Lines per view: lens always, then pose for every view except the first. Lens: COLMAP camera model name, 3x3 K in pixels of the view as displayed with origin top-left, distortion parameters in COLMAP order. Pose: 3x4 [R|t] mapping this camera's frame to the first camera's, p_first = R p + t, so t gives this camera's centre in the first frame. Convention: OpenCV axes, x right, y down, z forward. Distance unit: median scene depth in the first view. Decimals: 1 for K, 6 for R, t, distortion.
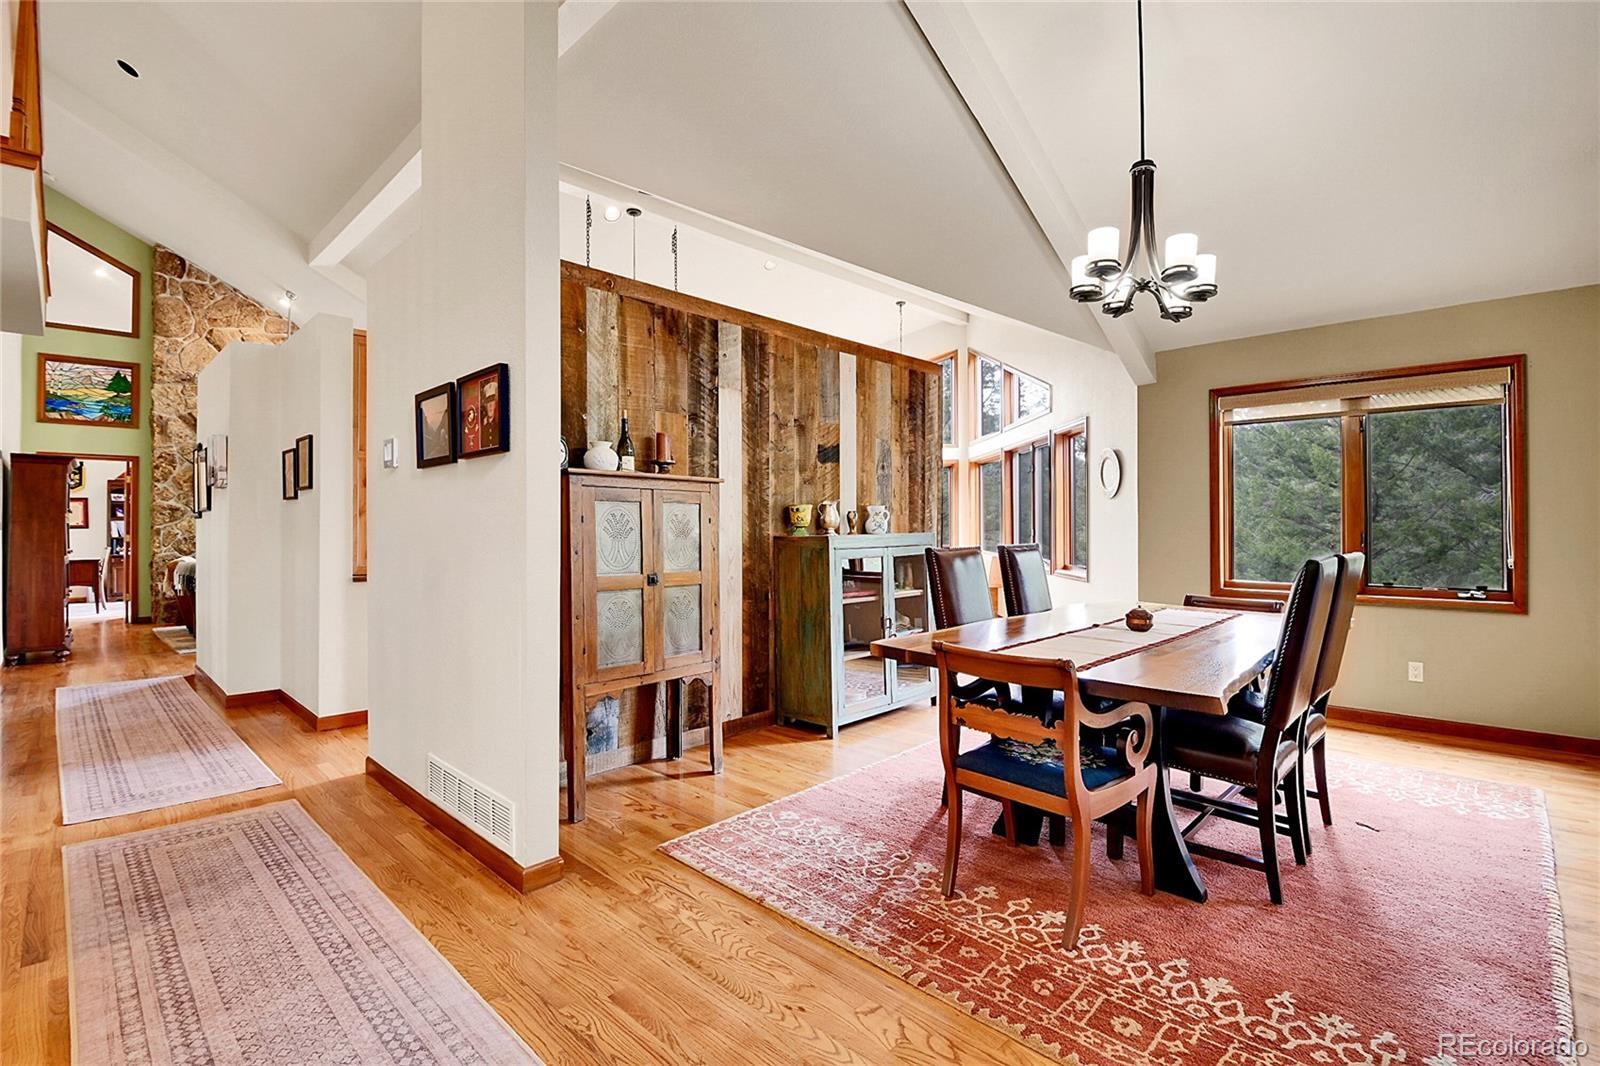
lens RADIAL K [[723.7, 0, 797.6], [0, 723.7, 521.6], [0, 0, 1]] dist [-0.003219, -0.009277]
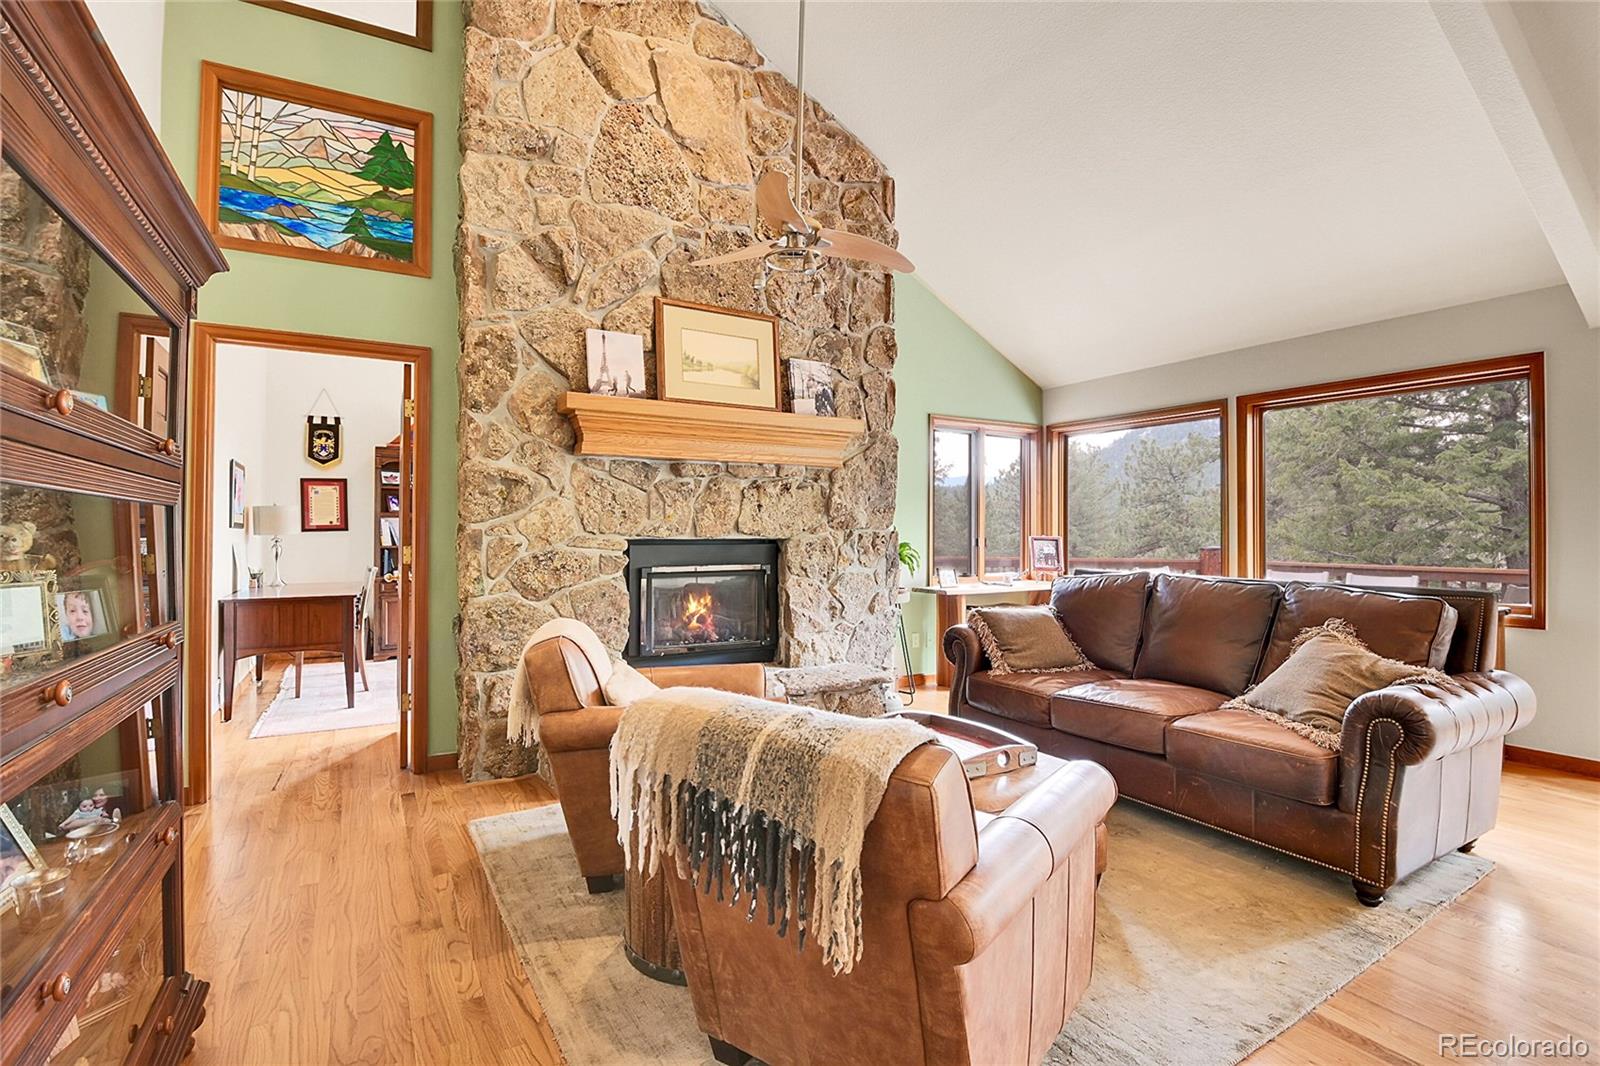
lens RADIAL K [[699.3, 0, 804.7], [0, 699.3, 525.8], [0, 0, 1]] dist [-0.000696, -0.007108]
pose [[0.973337, 0.001410, -0.229377, -0.632342], [-0.001453, 0.999999, -0.000018, 0.006331], [0.229377, 0.000351, 0.973338, 0.674696]]
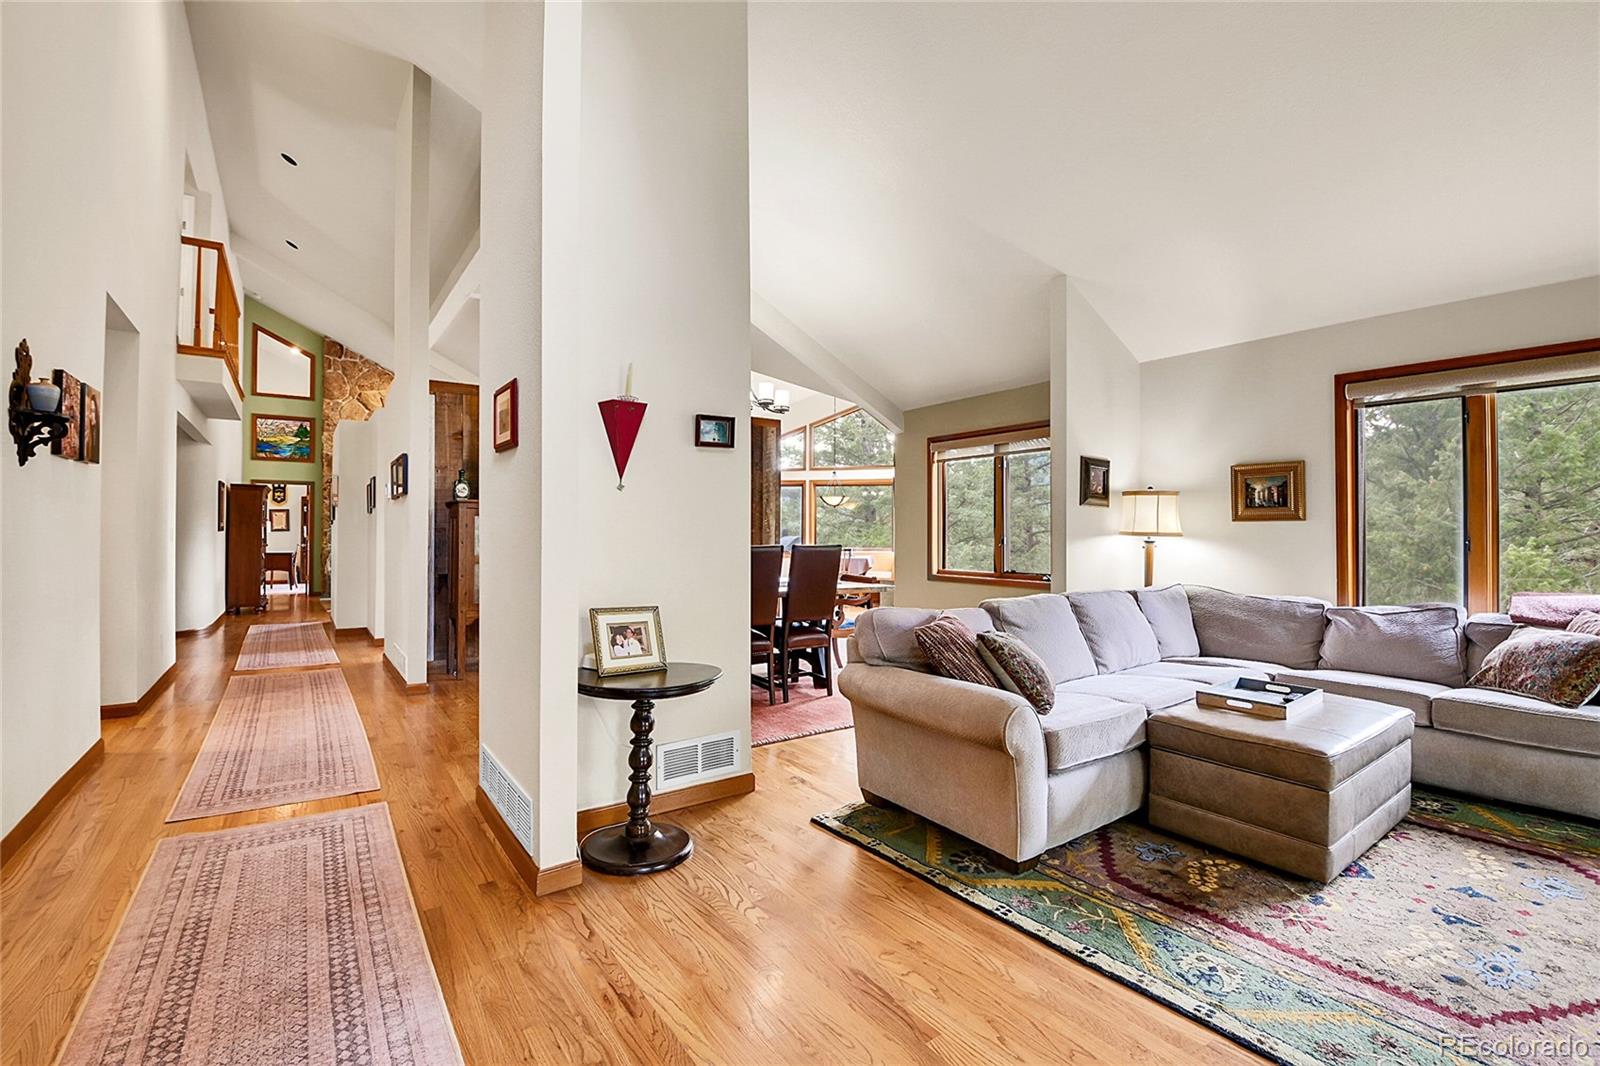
lens RADIAL K [[699.3, 0, 804.7], [0, 699.3, 525.8], [0, 0, 1]] dist [-0.000696, -0.007108]
pose [[0.985795, 0.002383, -0.167937, 0.303589], [-0.002935, 0.999991, -0.003034, -0.000237], [0.167929, 0.003484, 0.985793, -0.232122]]
